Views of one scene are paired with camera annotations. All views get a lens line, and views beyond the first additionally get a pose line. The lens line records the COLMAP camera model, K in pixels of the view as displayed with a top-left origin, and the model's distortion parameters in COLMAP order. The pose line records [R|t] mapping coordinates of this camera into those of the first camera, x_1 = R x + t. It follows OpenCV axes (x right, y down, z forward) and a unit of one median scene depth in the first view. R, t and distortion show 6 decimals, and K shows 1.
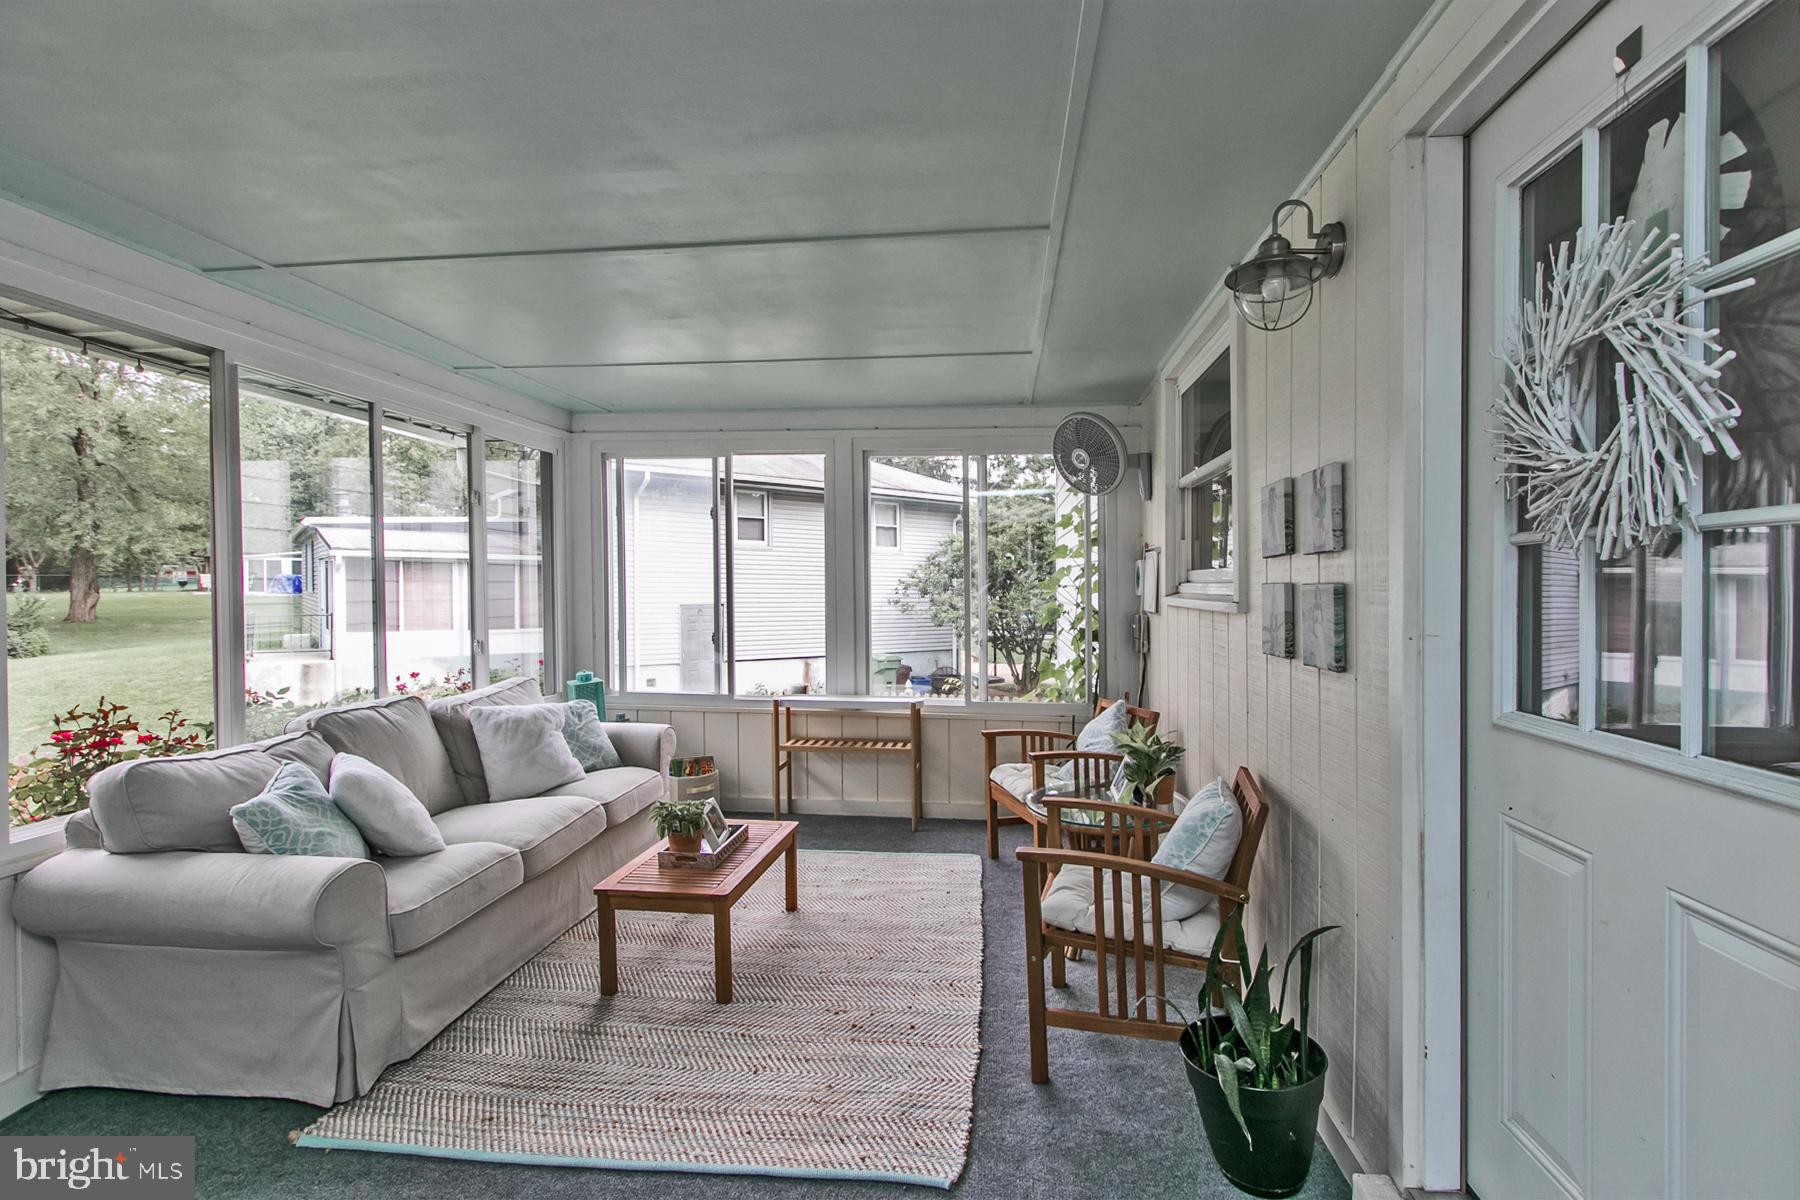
lens RADIAL K [[849.5, 0, 897.8], [0, 849.5, 595.9], [0, 0, 1]] dist [0.005442, 0.000352]
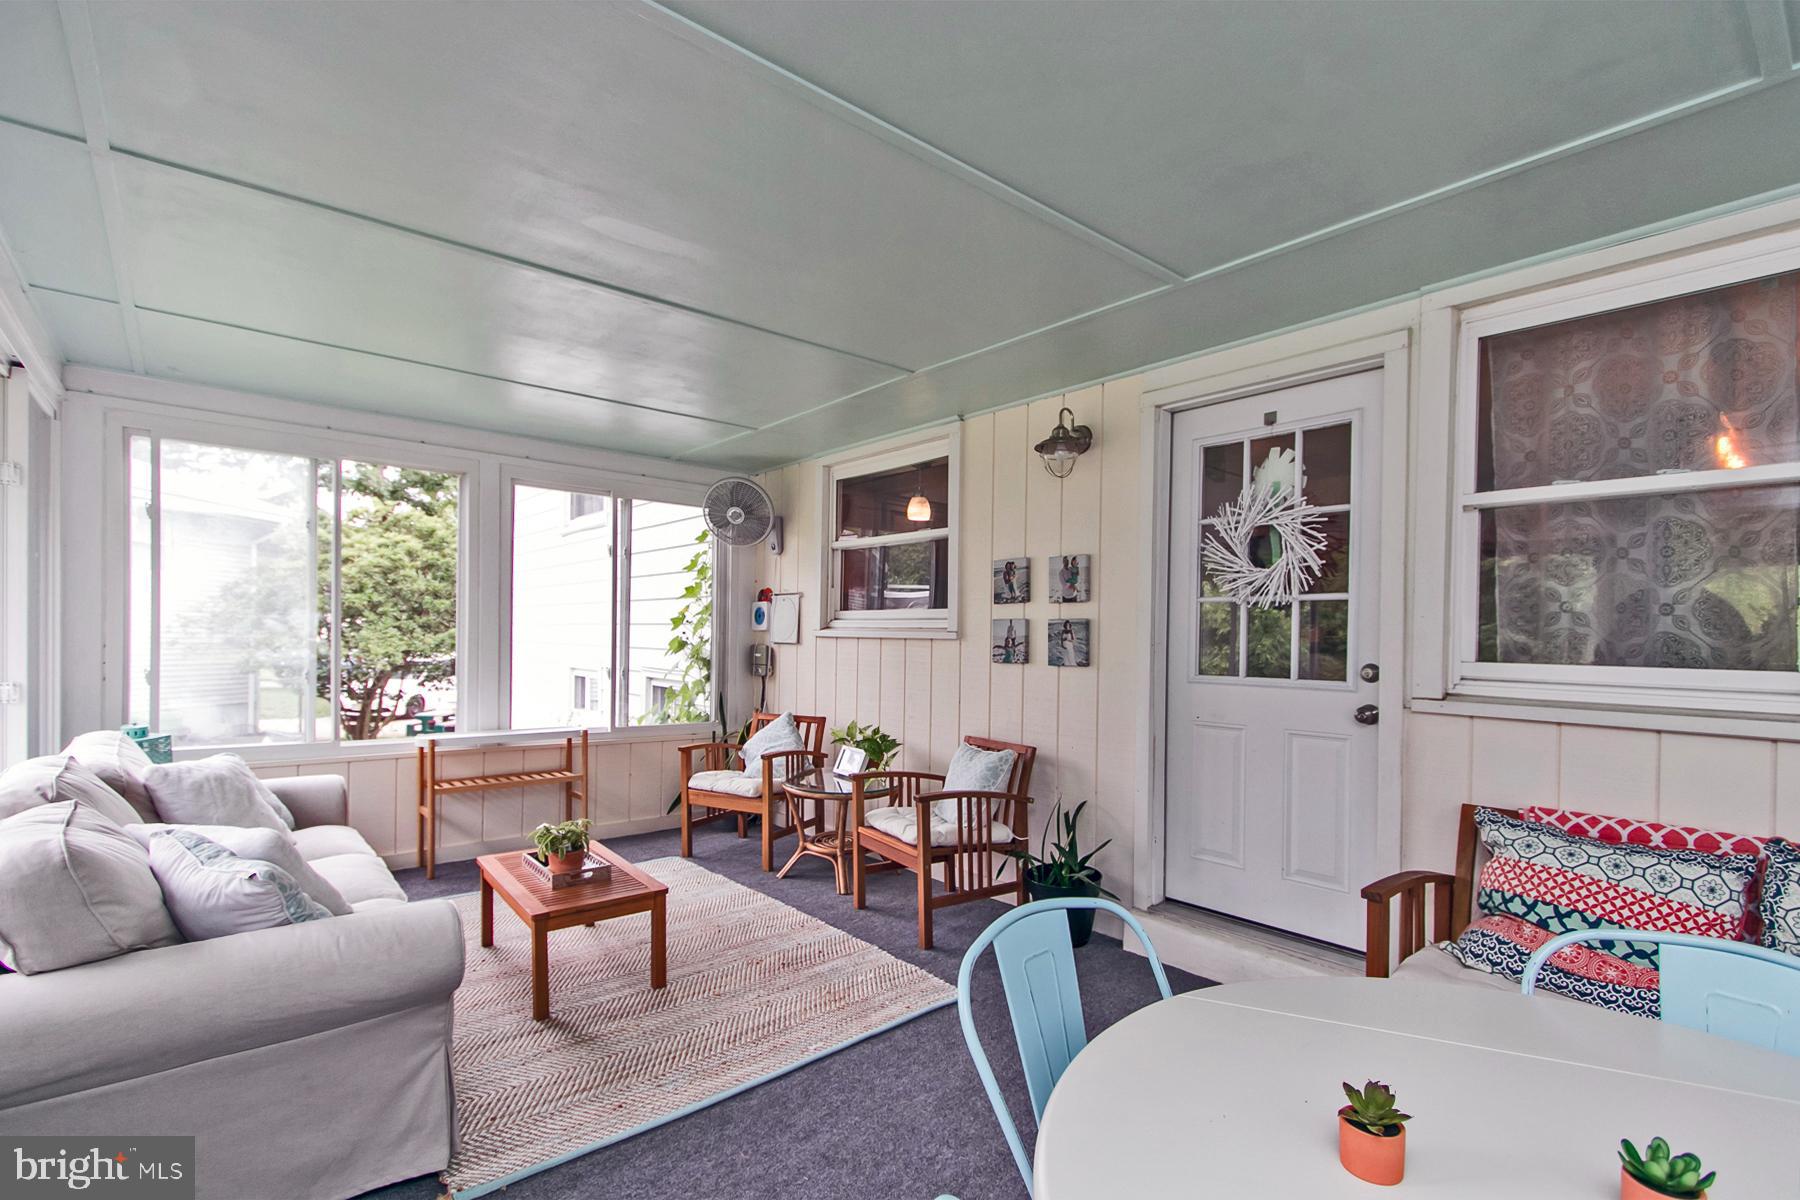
lens RADIAL K [[849.5, 0, 898.0], [0, 849.5, 641.3], [0, 0, 1]] dist [0.005442, 0.000352]
pose [[0.677695, 0.003383, 0.735336, -0.818494], [-0.003846, 0.999992, -0.001056, 0.027898], [-0.735333, -0.002112, 0.677702, 0.023176]]
